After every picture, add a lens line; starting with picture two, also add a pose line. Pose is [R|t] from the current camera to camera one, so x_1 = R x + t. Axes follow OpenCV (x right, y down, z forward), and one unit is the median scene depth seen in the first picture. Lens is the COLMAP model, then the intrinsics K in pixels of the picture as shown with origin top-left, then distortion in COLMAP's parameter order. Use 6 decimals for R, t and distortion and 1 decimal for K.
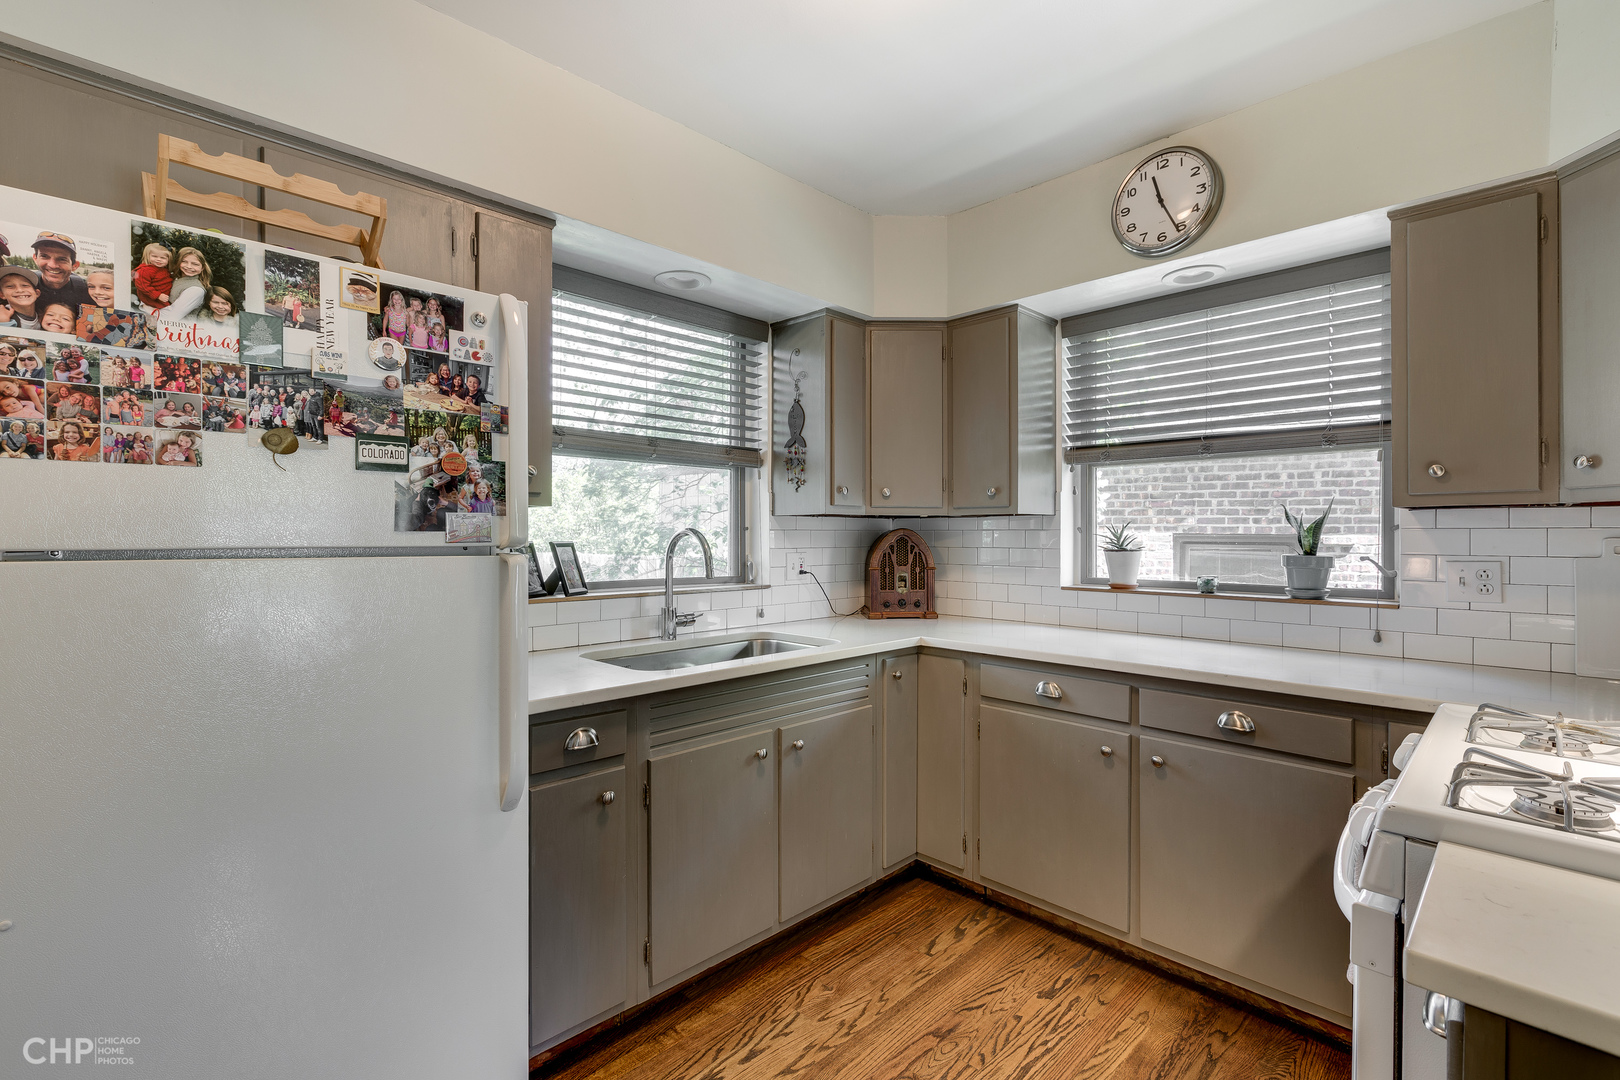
lens RADIAL K [[725.6, 0, 809.9], [0, 725.6, 536.0], [0, 0, 1]] dist [-0.001924, -0.000222]
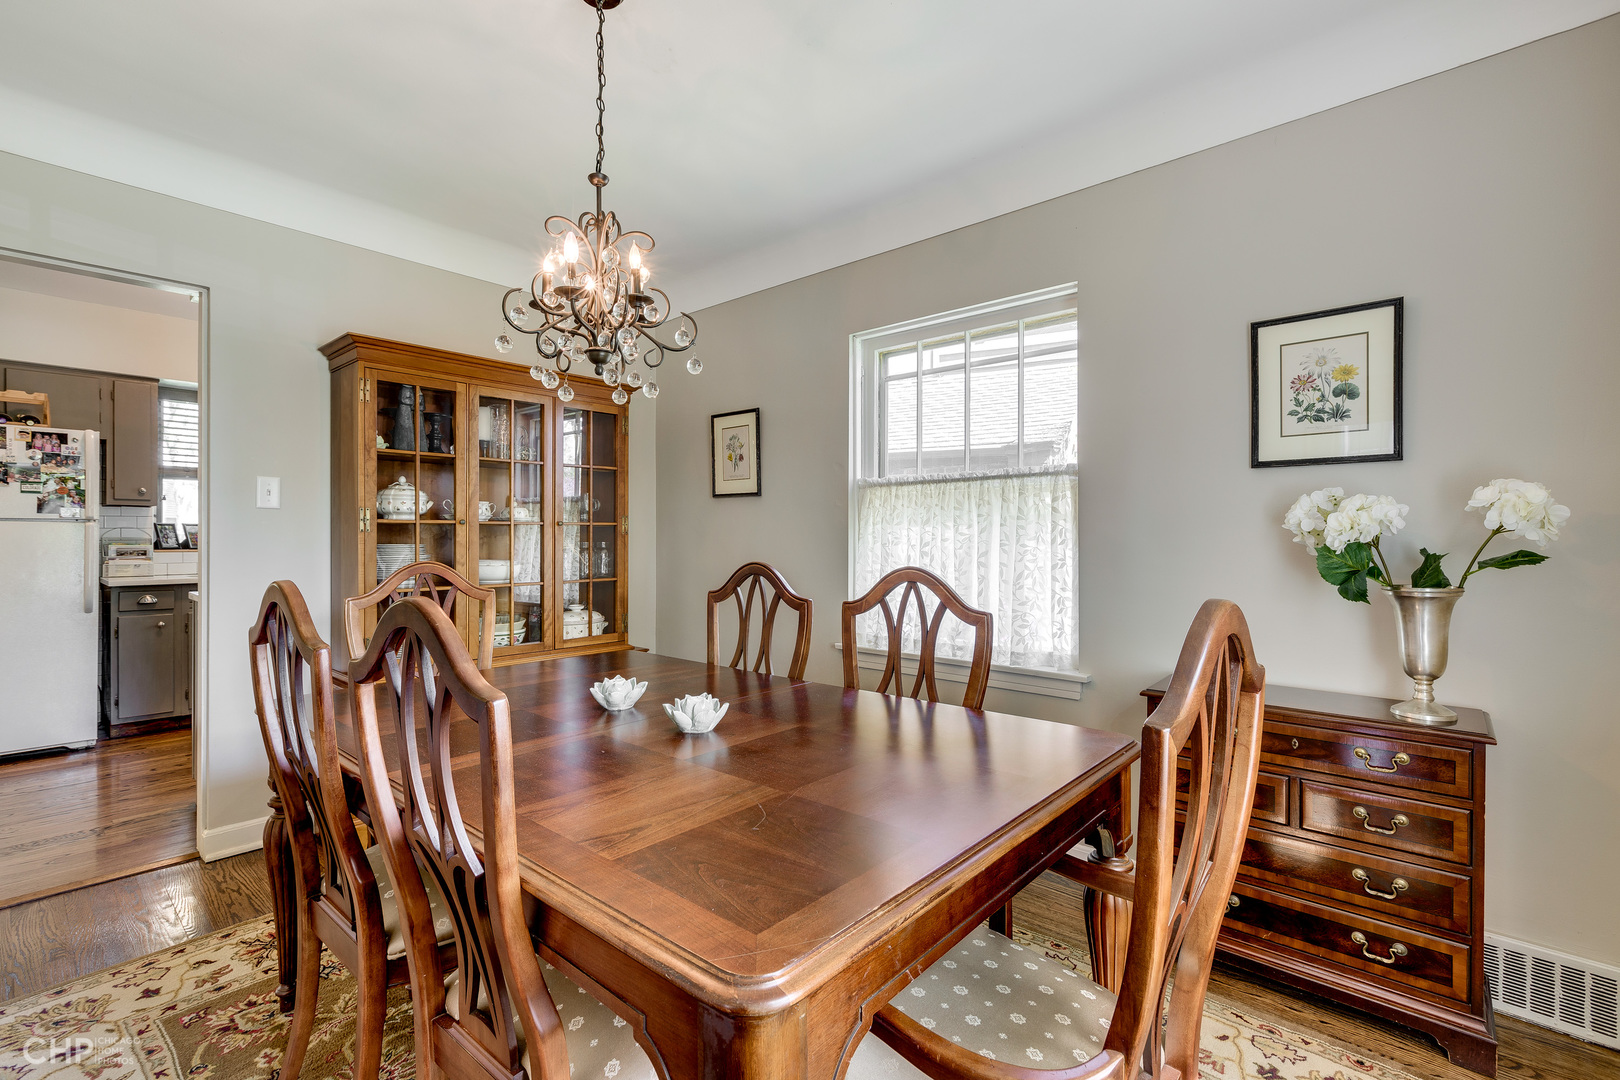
lens RADIAL K [[725.6, 0, 809.9], [0, 725.6, 536.0], [0, 0, 1]] dist [-0.001924, -0.000222]
pose [[0.998174, 0.000661, 0.060401, 2.652557], [-0.000304, 0.999982, -0.005926, 0.114208], [-0.060404, 0.005897, 0.998157, -2.375536]]
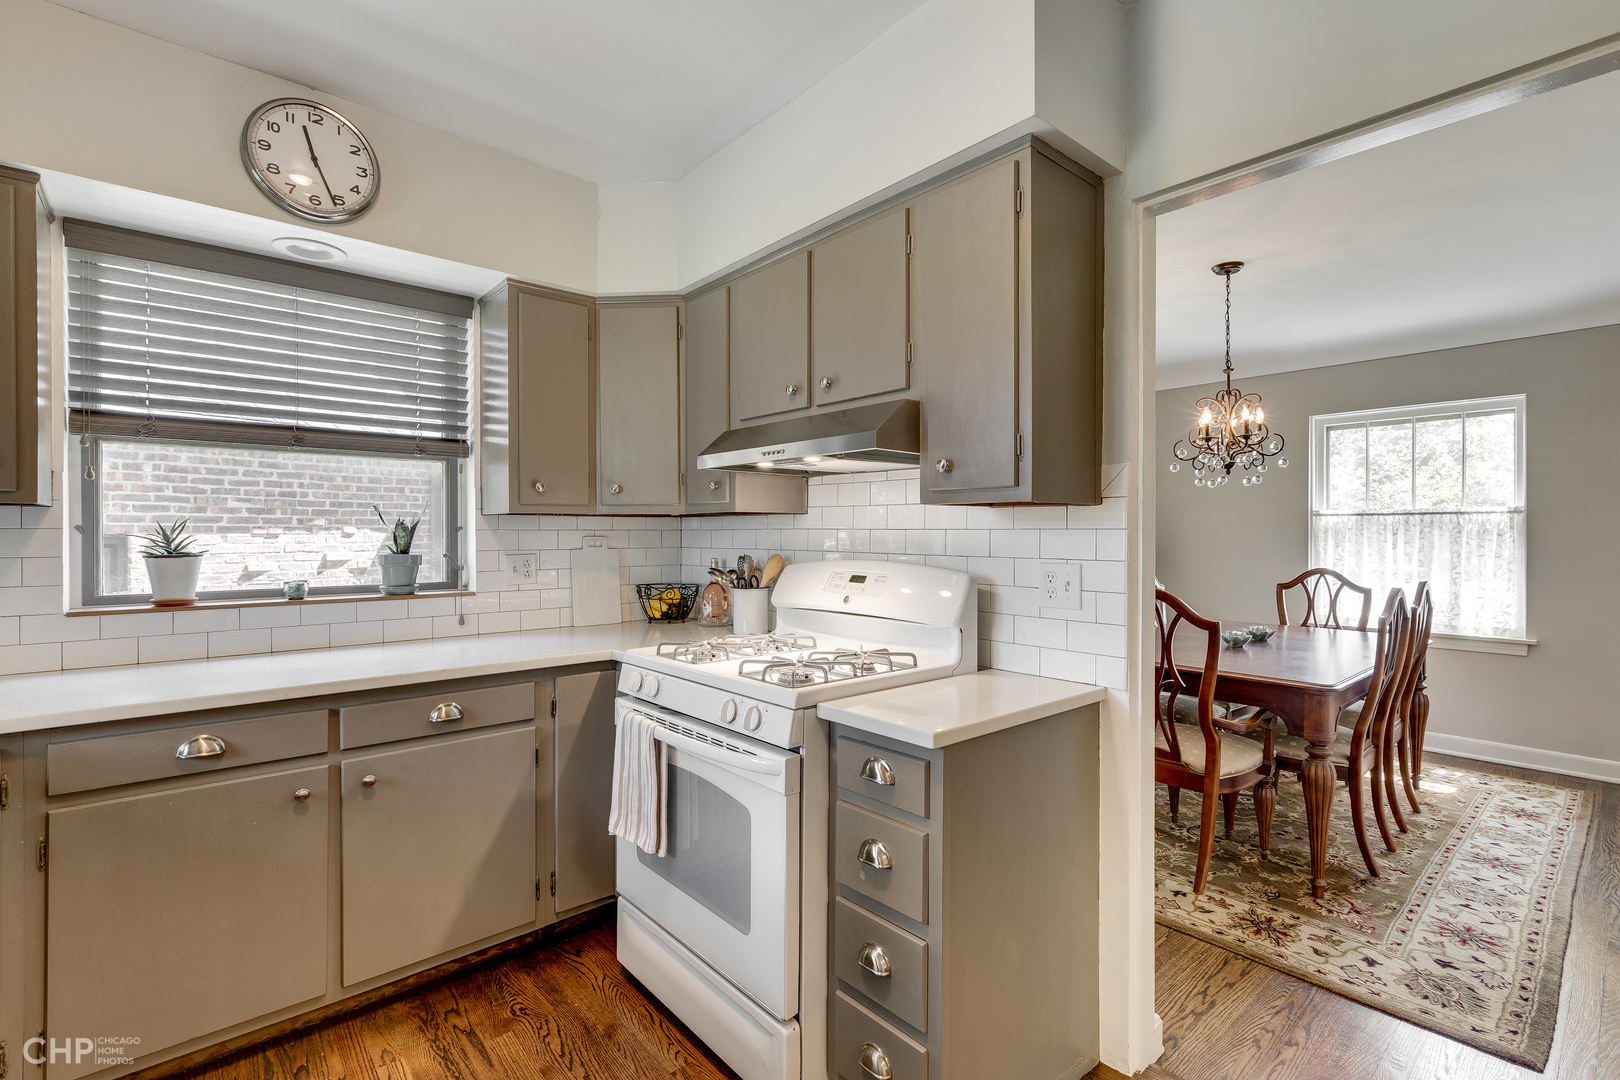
lens RADIAL K [[725.6, 0, 809.9], [0, 725.6, 536.0], [0, 0, 1]] dist [-0.001924, -0.000222]
pose [[0.069465, -0.004376, 0.997575, -0.634198], [0.003158, 0.999986, 0.004166, -0.005356], [-0.997579, 0.002861, 0.069478, 0.591034]]
